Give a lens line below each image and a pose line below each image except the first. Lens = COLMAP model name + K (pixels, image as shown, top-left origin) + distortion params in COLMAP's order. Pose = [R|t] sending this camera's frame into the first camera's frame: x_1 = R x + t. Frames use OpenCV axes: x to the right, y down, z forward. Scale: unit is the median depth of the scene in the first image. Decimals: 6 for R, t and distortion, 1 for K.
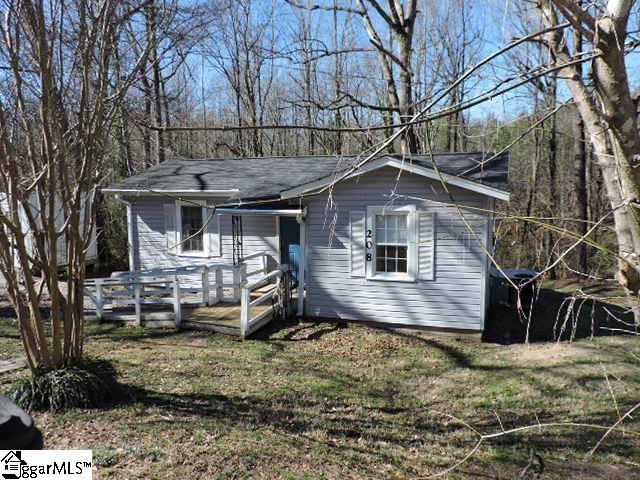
lens RADIAL K [[500.2, 0, 323.1], [0, 500.2, 242.5], [0, 0, 1]] dist [-0.027176, 0.005582]
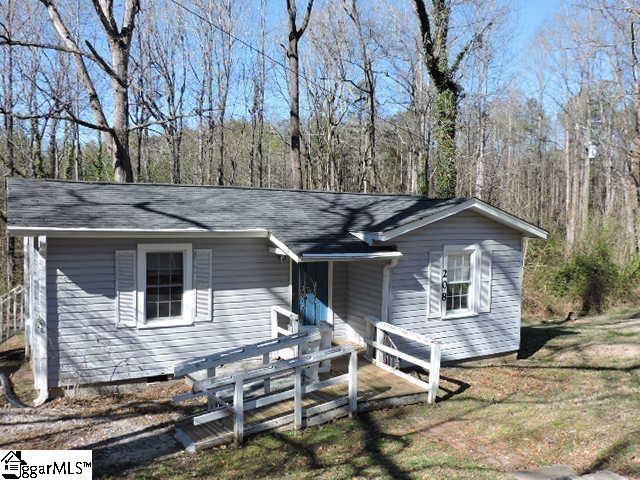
lens RADIAL K [[550.5, 0, 320.4], [0, 550.5, 236.3], [0, 0, 1]] dist [-0.012622, -0.010829]
pose [[0.662535, -0.009364, 0.748973, -0.900529], [0.073035, 0.995965, -0.052155, -0.052339], [-0.745462, 0.089256, 0.660545, 0.449674]]
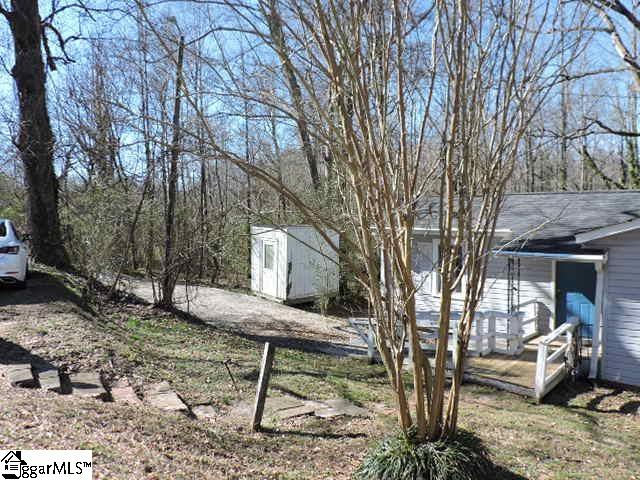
lens RADIAL K [[500.2, 0, 324.2], [0, 500.2, 243.4], [0, 0, 1]] dist [-0.027176, 0.005582]
pose [[0.925445, 0.022726, -0.378201, -0.166269], [-0.046797, 0.997412, -0.054577, -0.017238], [0.375982, 0.068206, 0.924113, 0.031974]]
